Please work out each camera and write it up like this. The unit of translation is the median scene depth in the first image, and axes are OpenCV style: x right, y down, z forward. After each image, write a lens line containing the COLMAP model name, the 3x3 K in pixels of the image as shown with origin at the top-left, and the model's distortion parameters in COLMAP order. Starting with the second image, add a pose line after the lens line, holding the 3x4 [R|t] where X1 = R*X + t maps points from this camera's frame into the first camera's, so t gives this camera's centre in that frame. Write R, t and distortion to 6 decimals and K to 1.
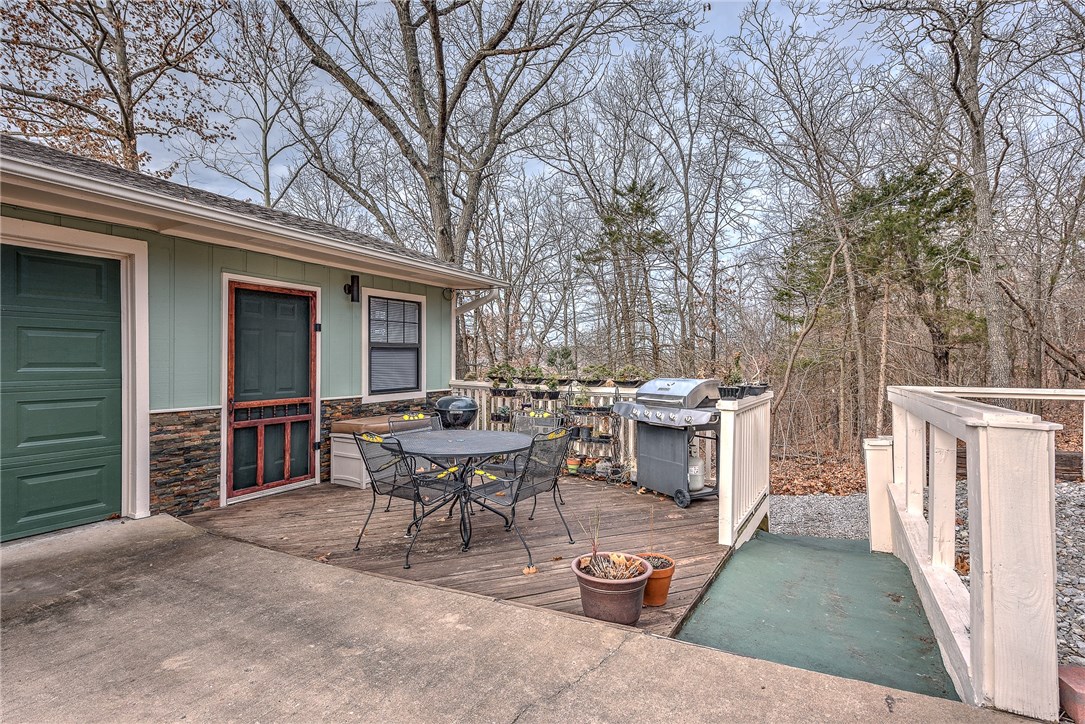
lens RADIAL K [[570.4, 0, 542.6], [0, 570.4, 361.6], [0, 0, 1]] dist [0.000180, -0.000045]
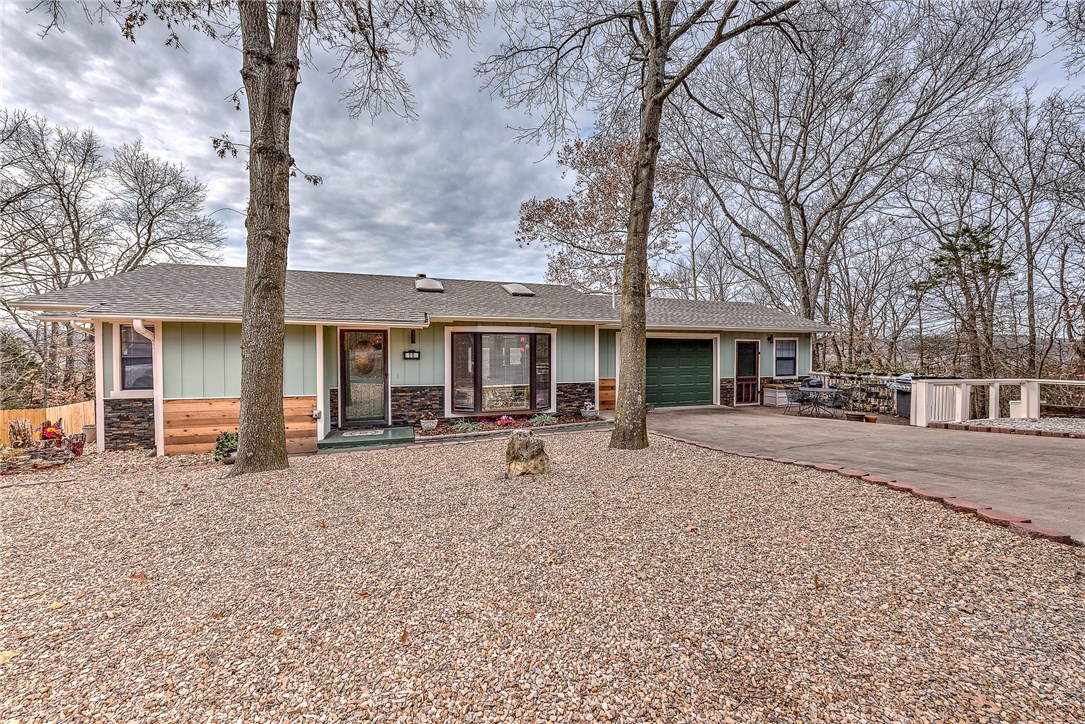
lens RADIAL K [[427.3, 0, 538.8], [0, 427.3, 360.6], [0, 0, 1]] dist [0.009802, -0.000907]
pose [[0.761192, 0.010714, -0.648438, 0.169620], [-0.000150, 0.999866, 0.016345, -0.051280], [0.648527, -0.012344, 0.761092, -1.333902]]
